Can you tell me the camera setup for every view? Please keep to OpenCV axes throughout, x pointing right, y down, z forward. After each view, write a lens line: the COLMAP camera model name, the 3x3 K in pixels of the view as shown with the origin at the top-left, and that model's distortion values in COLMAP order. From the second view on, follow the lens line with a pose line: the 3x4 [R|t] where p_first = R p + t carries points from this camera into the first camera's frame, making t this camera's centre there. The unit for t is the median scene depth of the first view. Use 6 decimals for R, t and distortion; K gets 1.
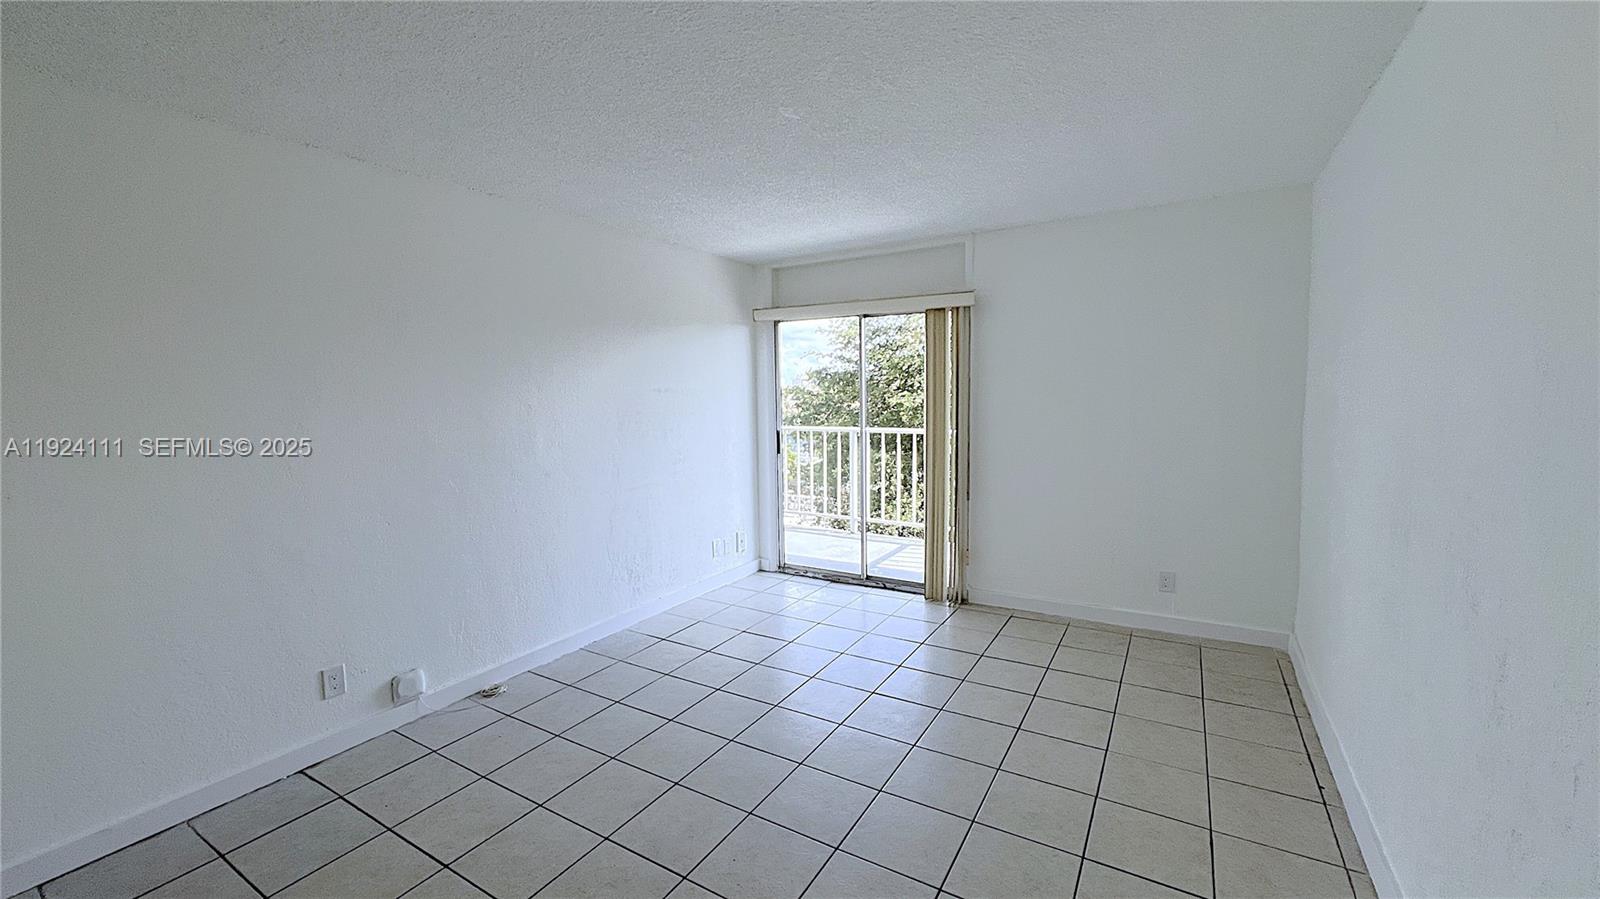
lens RADIAL K [[637.8, 0, 805.5], [0, 637.8, 450.9], [0, 0, 1]] dist [-0.000785, 0.000045]
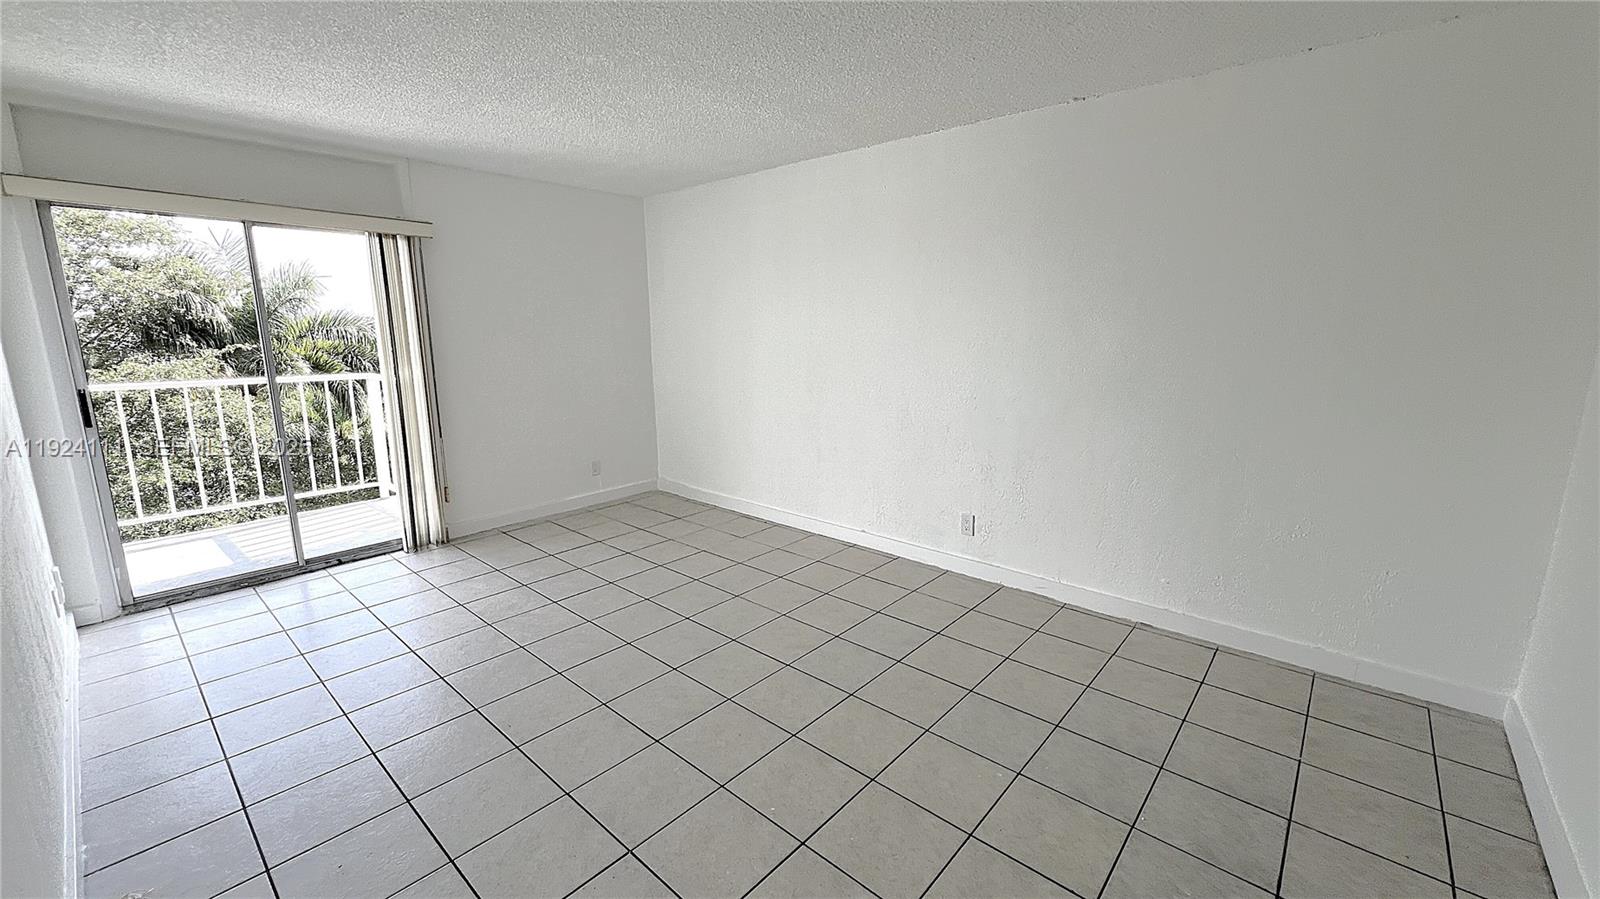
lens RADIAL K [[637.8, 0, 805.5], [0, 637.8, 450.9], [0, 0, 1]] dist [-0.000785, 0.000045]
pose [[0.177983, -0.174613, 0.968417, -0.539304], [0.094468, 0.982617, 0.159811, -0.006721], [-0.979489, 0.063041, 0.191385, 0.225356]]
